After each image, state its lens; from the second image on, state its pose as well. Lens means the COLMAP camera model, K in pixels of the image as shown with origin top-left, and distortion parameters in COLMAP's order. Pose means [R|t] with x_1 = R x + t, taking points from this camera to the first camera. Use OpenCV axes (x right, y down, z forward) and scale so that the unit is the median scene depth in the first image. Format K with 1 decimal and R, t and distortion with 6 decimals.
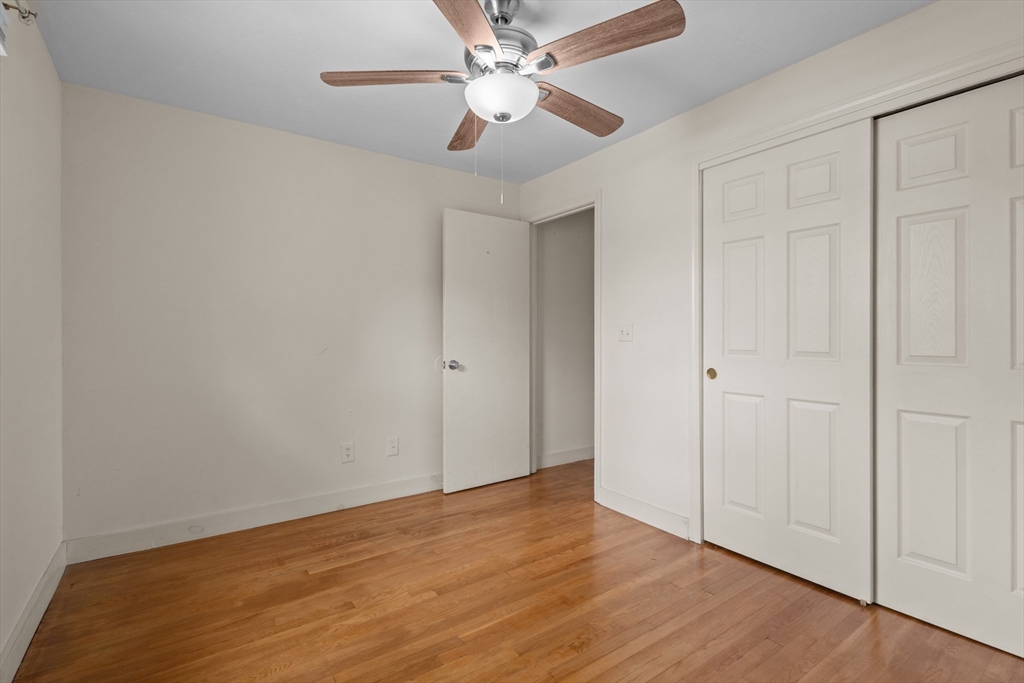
lens RADIAL K [[470.4, 0, 514.7], [0, 470.4, 336.7], [0, 0, 1]] dist [0.001701, -0.000270]
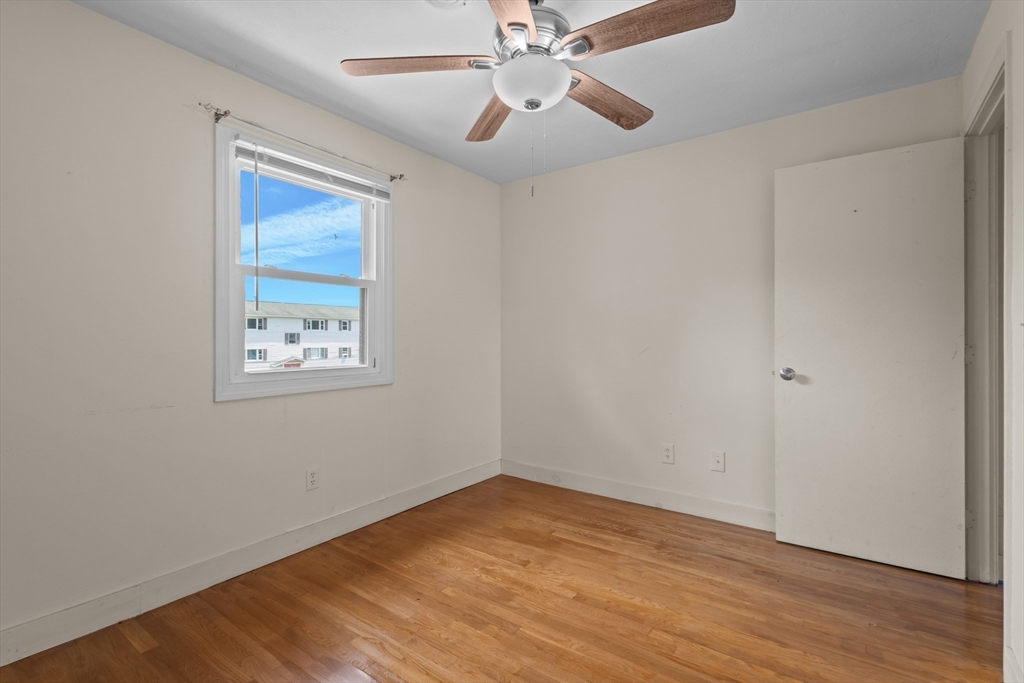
lens RADIAL K [[470.4, 0, 514.7], [0, 470.4, 336.7], [0, 0, 1]] dist [0.001701, -0.000270]
pose [[0.328460, -0.003456, -0.944512, 0.580827], [-0.000180, 0.999993, -0.003722, 0.002353], [0.944518, 0.001393, 0.328457, 0.442764]]
